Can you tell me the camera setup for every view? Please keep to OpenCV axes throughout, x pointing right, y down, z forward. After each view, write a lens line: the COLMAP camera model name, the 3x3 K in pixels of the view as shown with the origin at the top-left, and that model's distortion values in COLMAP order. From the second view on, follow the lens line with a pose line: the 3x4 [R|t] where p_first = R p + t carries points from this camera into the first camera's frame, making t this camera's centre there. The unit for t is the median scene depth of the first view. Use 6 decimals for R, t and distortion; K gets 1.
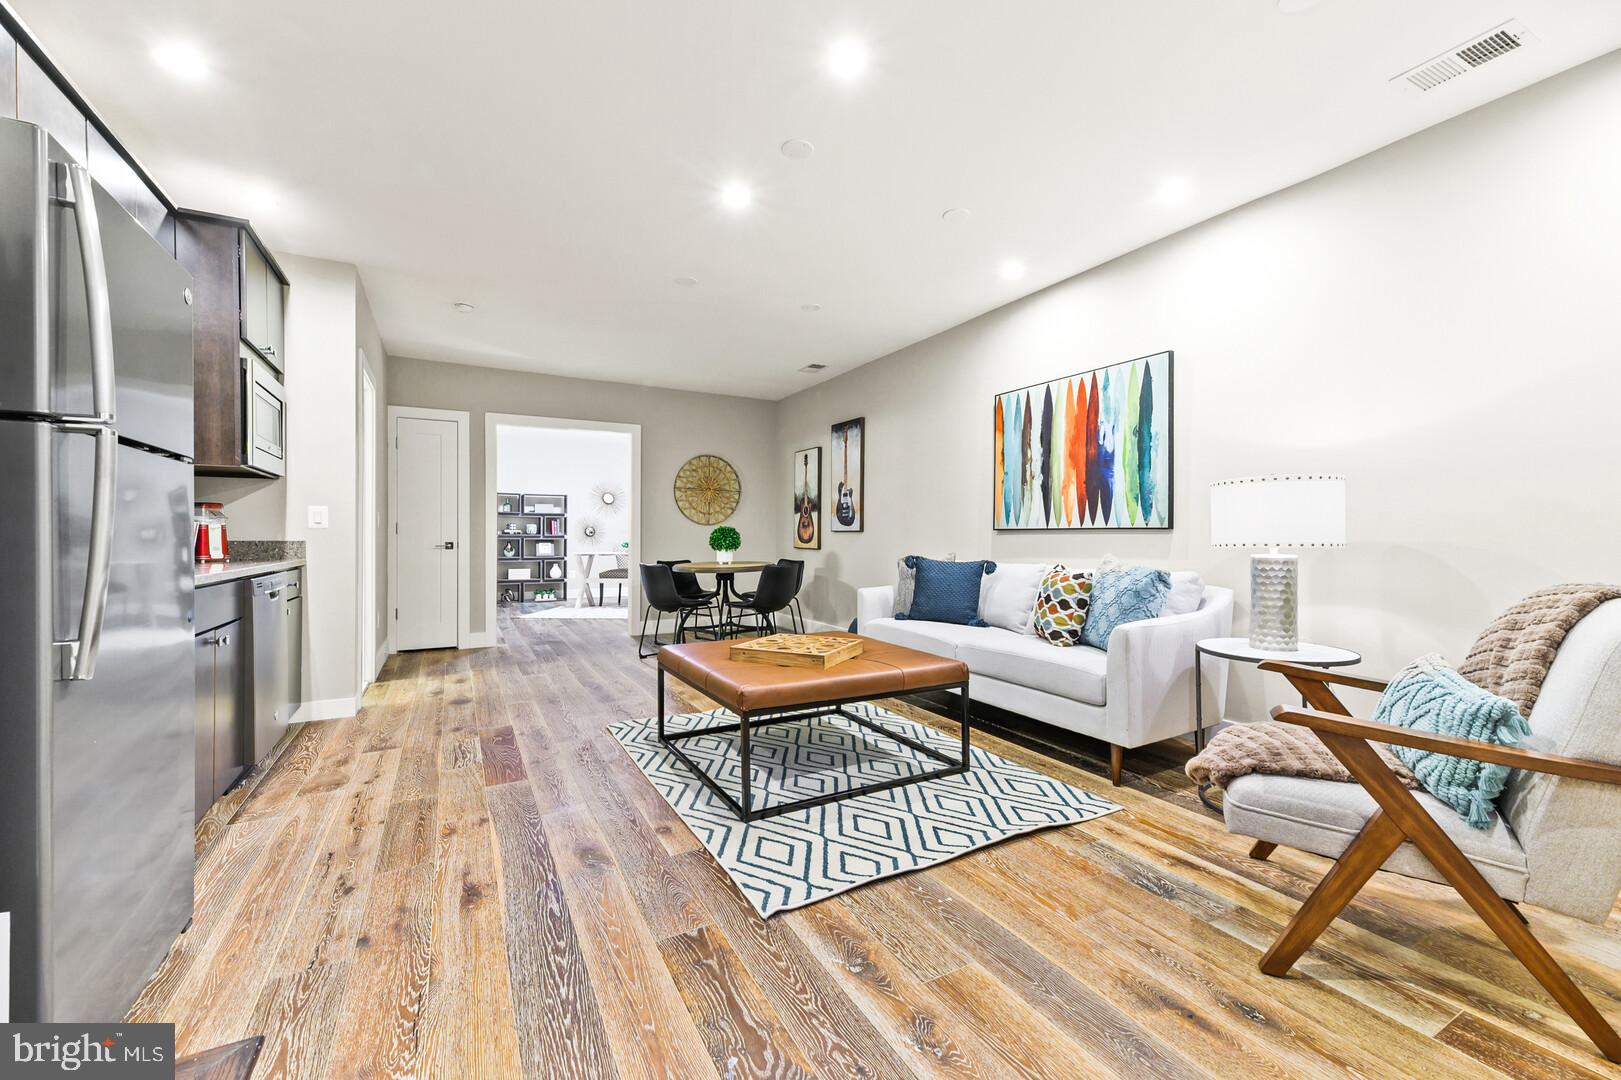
lens RADIAL K [[649.5, 0, 811.8], [0, 649.5, 534.5], [0, 0, 1]] dist [0.019161, -0.001088]
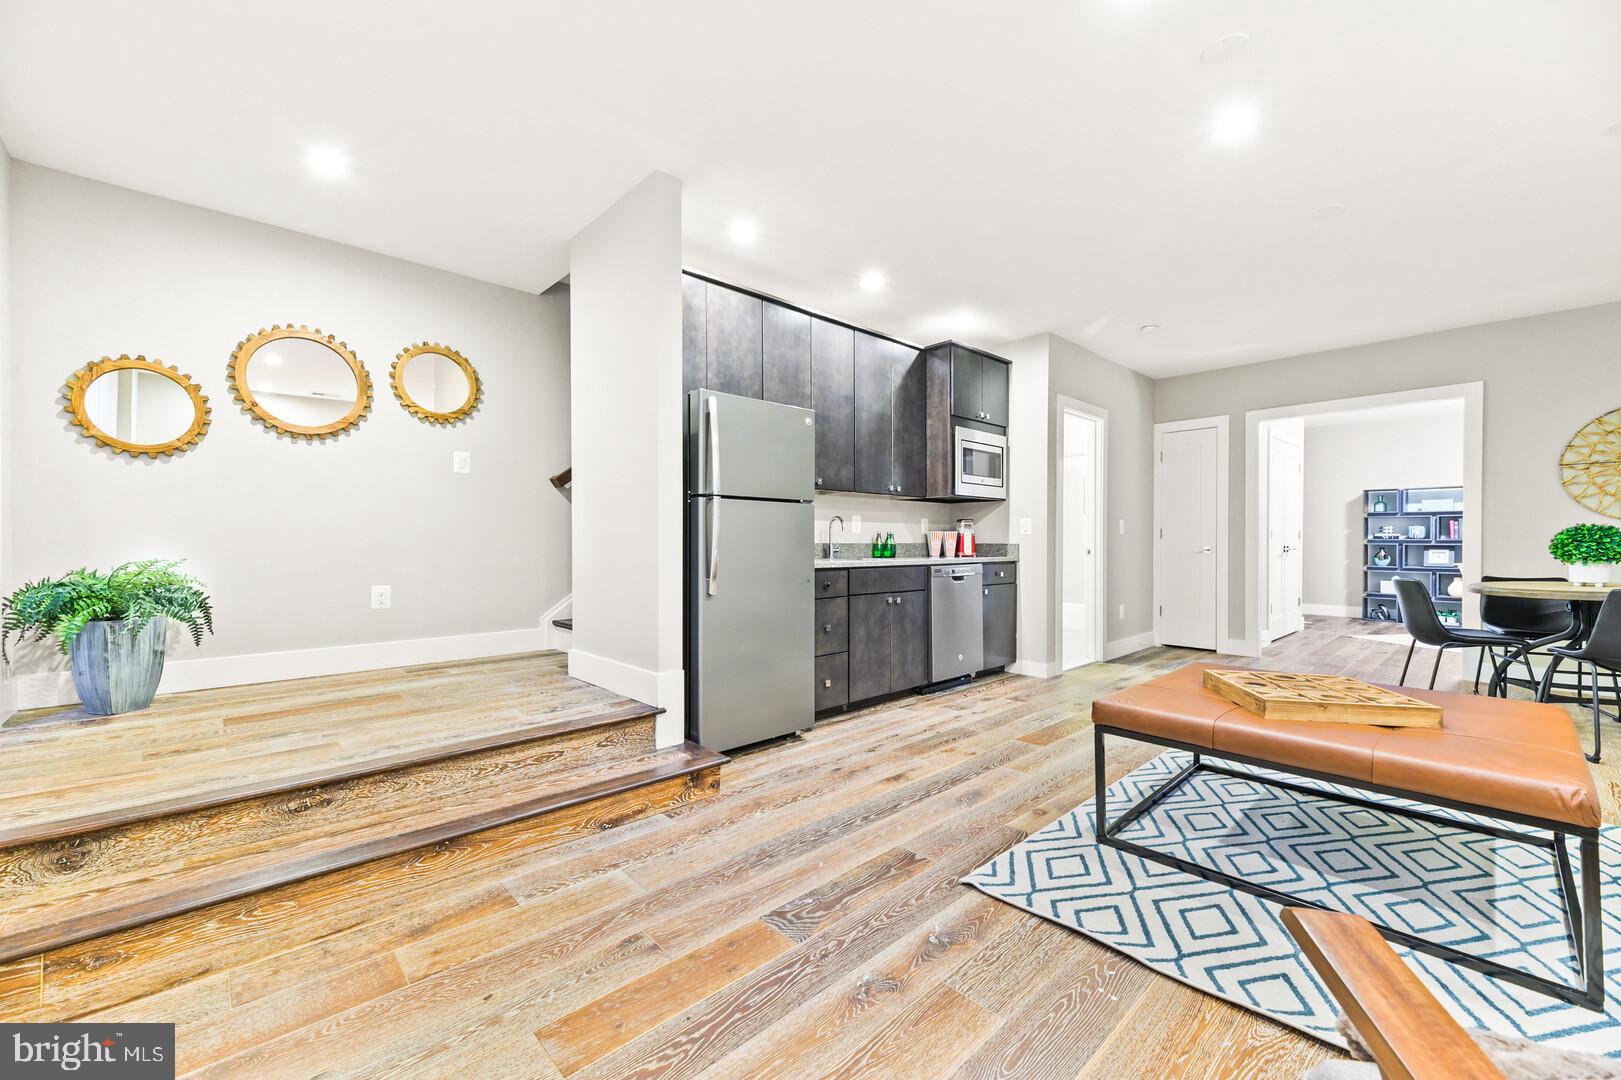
lens RADIAL K [[649.5, 0, 810.4], [0, 649.5, 544.8], [0, 0, 1]] dist [0.019161, -0.001088]
pose [[0.249363, 0.005191, -0.968396, 0.551824], [0.001848, 0.999981, 0.005836, 0.003721], [0.968408, -0.003245, 0.249348, 0.280364]]
